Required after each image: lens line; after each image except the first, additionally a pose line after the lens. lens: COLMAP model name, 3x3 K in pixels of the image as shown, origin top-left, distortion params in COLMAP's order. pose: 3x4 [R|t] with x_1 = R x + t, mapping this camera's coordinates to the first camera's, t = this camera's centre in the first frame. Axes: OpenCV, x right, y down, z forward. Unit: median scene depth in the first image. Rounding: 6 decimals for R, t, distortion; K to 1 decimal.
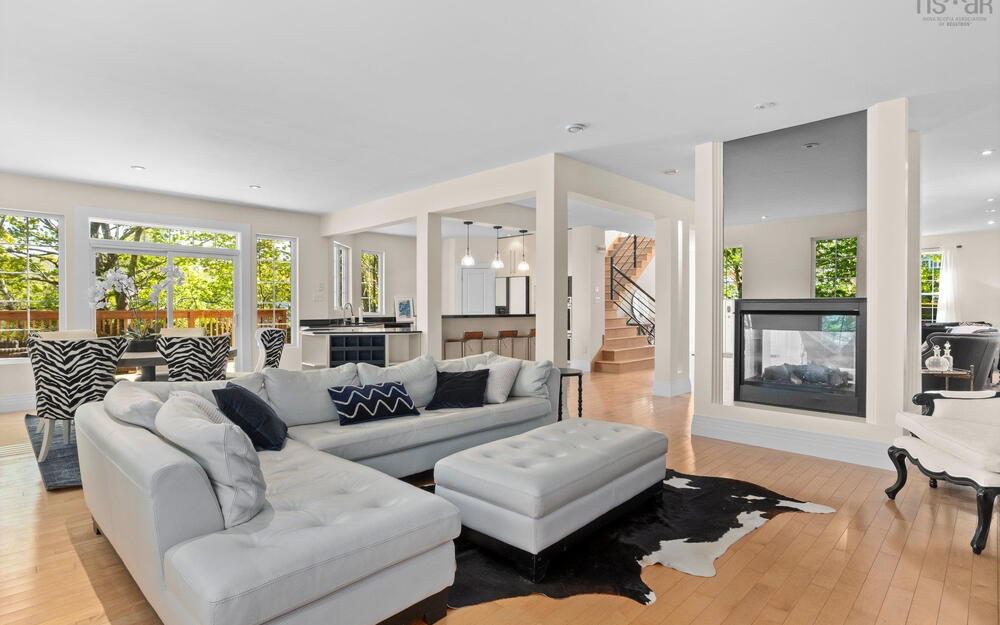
lens RADIAL K [[503.7, 0, 500.0], [0, 503.7, 312.5], [0, 0, 1]] dist [-0.002281, 0.000734]
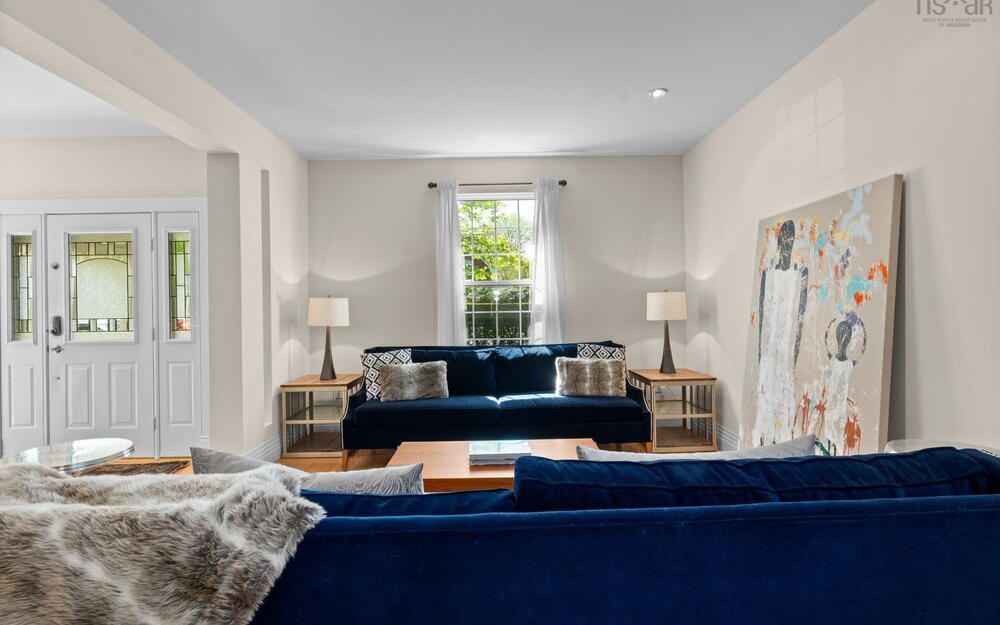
lens RADIAL K [[502.0, 0, 498.7], [0, 502.0, 300.7], [0, 0, 1]] dist [-0.012641, 0.000878]
pose [[0.702282, -0.004430, 0.711885, 0.490219], [0.023794, 0.999568, -0.017252, -0.012121], [-0.711501, 0.029054, 0.702084, 0.657026]]
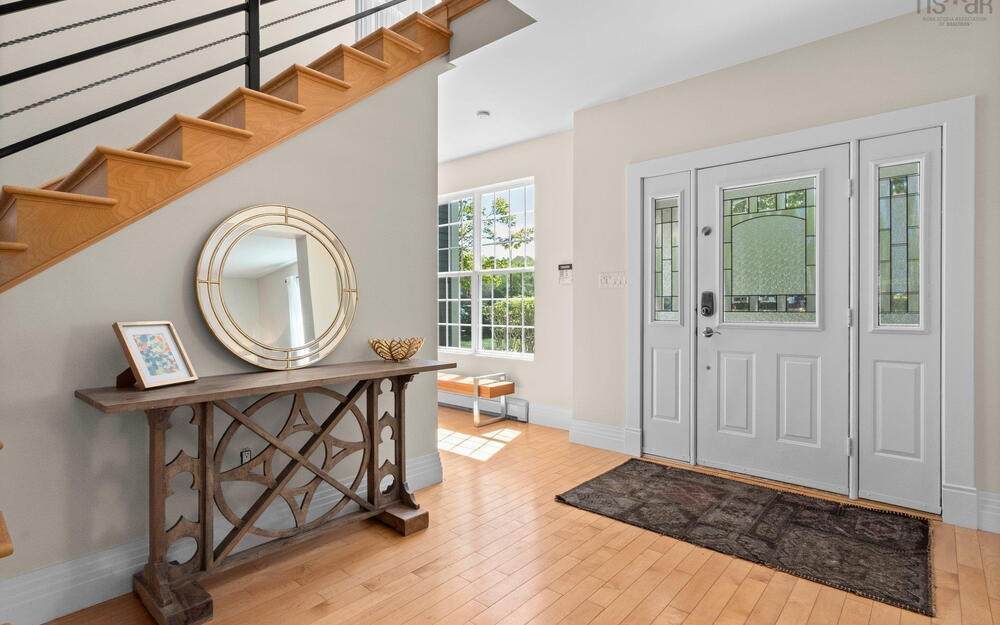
lens RADIAL K [[495.5, 0, 500.0], [0, 495.5, 307.7], [0, 0, 1]] dist [-0.001342, -0.000063]
pose [[0.998582, -0.000882, 0.053219, 0.380717], [0.001013, 0.999997, -0.002433, -0.004769], [-0.053217, 0.002483, 0.998580, 0.855319]]
